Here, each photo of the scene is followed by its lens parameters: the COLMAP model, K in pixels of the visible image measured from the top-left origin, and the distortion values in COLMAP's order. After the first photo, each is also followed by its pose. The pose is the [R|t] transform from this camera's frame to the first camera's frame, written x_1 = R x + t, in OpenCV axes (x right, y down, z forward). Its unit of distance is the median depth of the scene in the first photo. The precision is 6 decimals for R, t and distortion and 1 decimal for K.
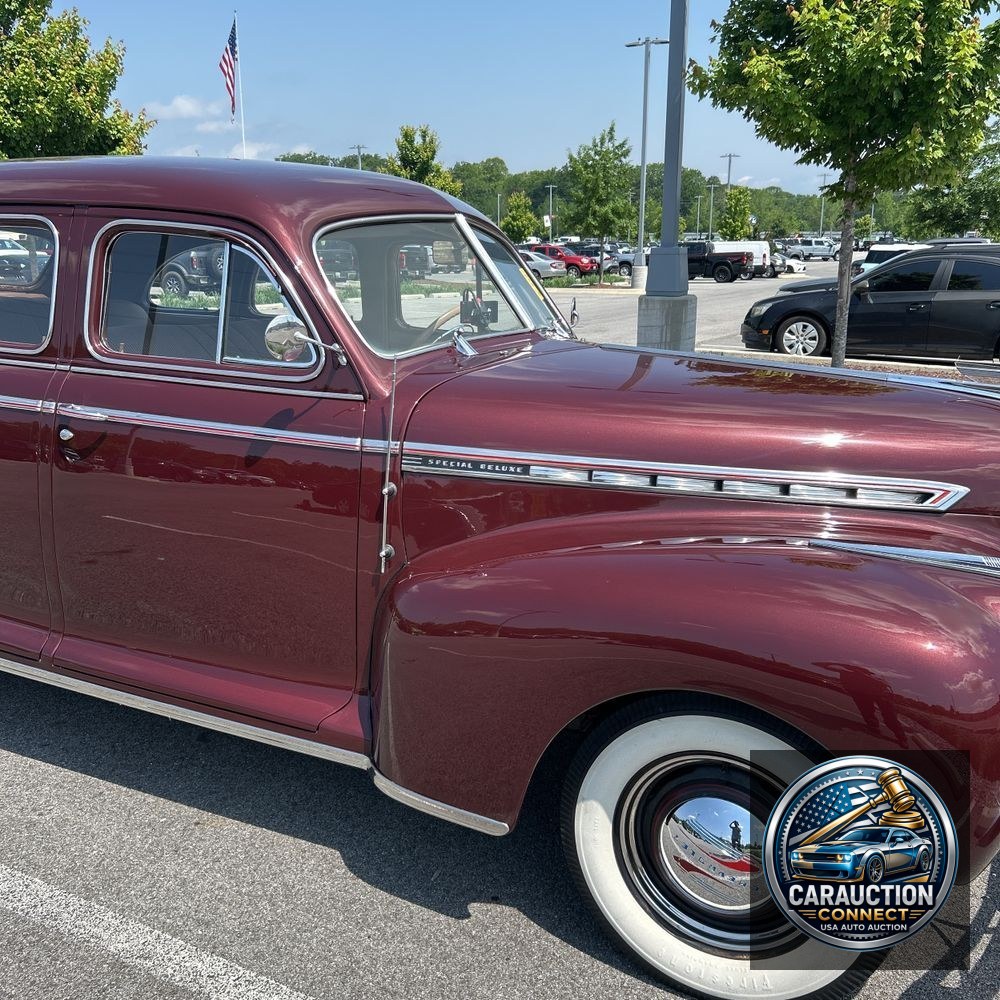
lens RADIAL K [[1016.9, 0, 499.8], [0, 1016.9, 510.9], [0, 0, 1]] dist [0.038517, -0.031295]
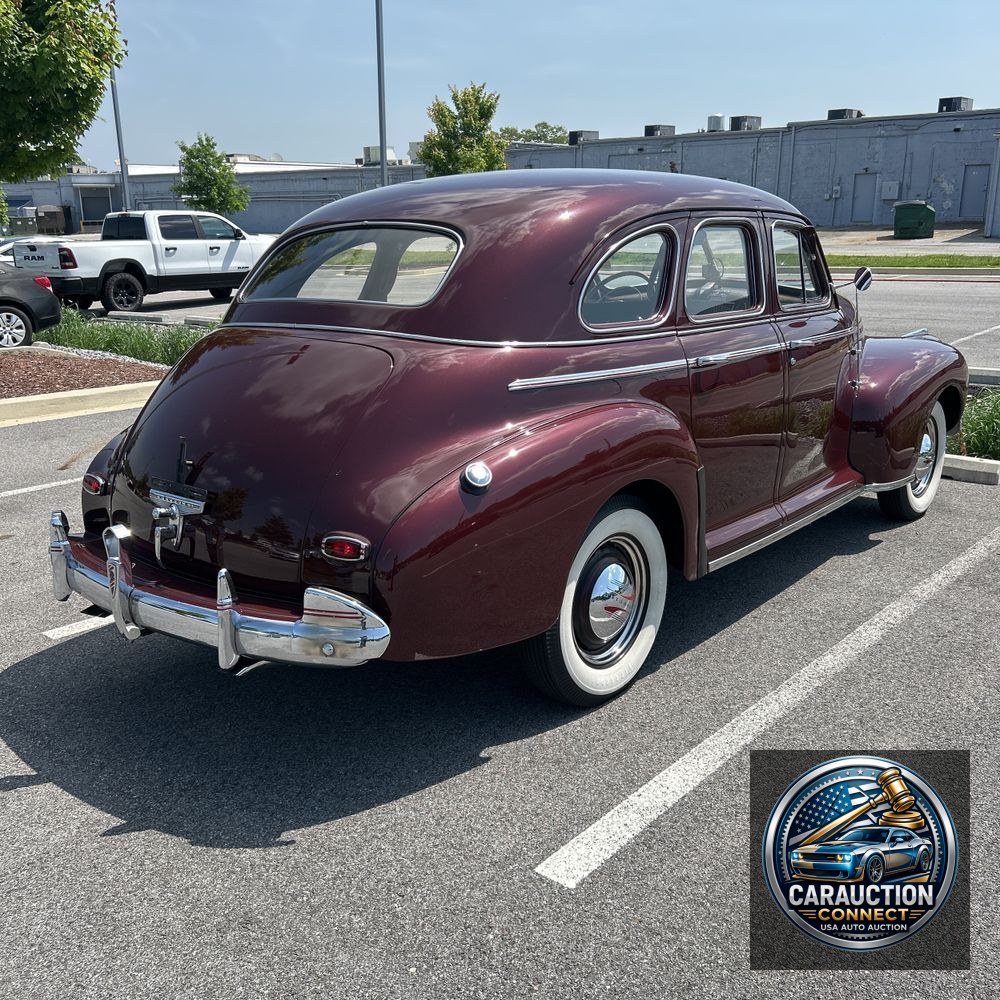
lens RADIAL K [[1016.9, 0, 499.8], [0, 1016.9, 510.9], [0, 0, 1]] dist [0.038517, -0.031295]
pose [[0.255903, -0.273489, 0.927209, -0.607759], [0.262010, 0.942868, 0.205795, -0.087351], [-0.930518, 0.190274, 0.312939, 0.291135]]
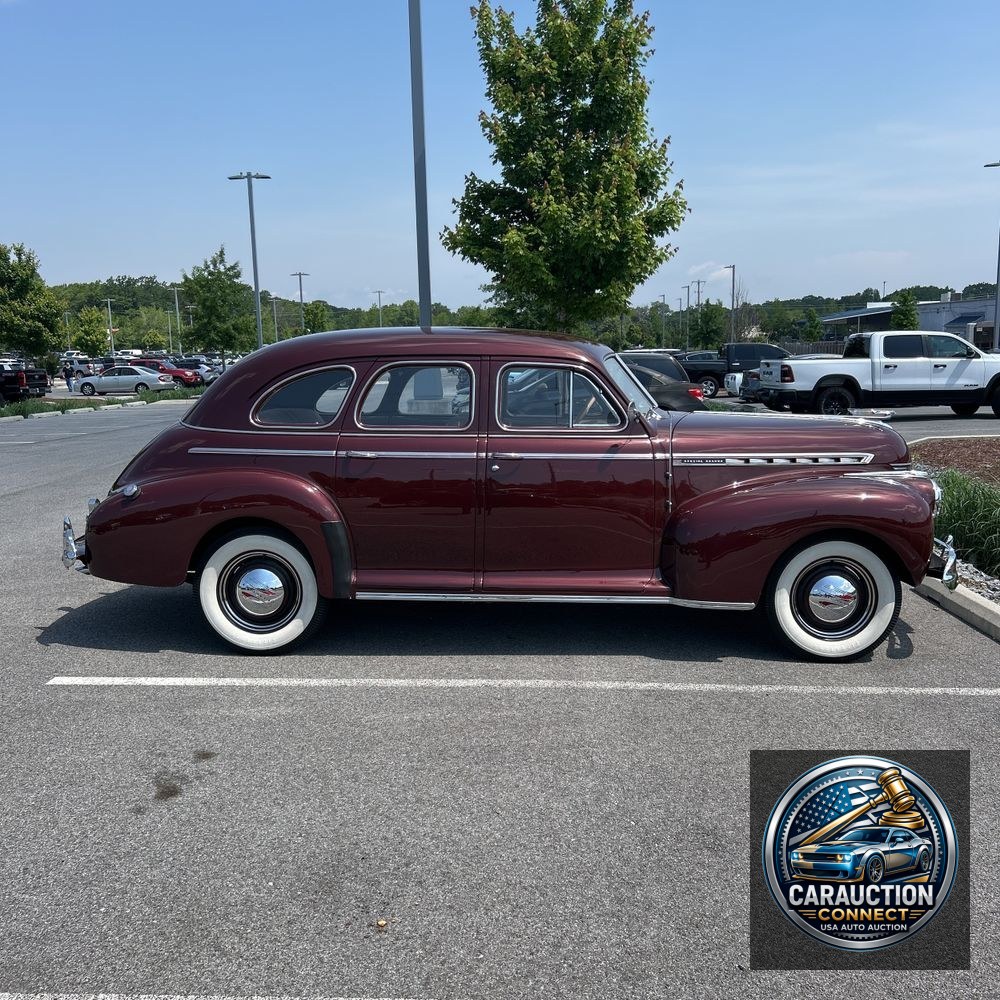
lens RADIAL K [[1013.3, 0, 502.2], [0, 1013.3, 513.2], [0, 0, 1]] dist [0.094630, -0.190443]
pose [[0.908844, -0.086353, 0.408101, -0.370680], [0.126945, 0.989190, -0.073398, 0.049218], [-0.397351, 0.118513, 0.909982, -0.243124]]
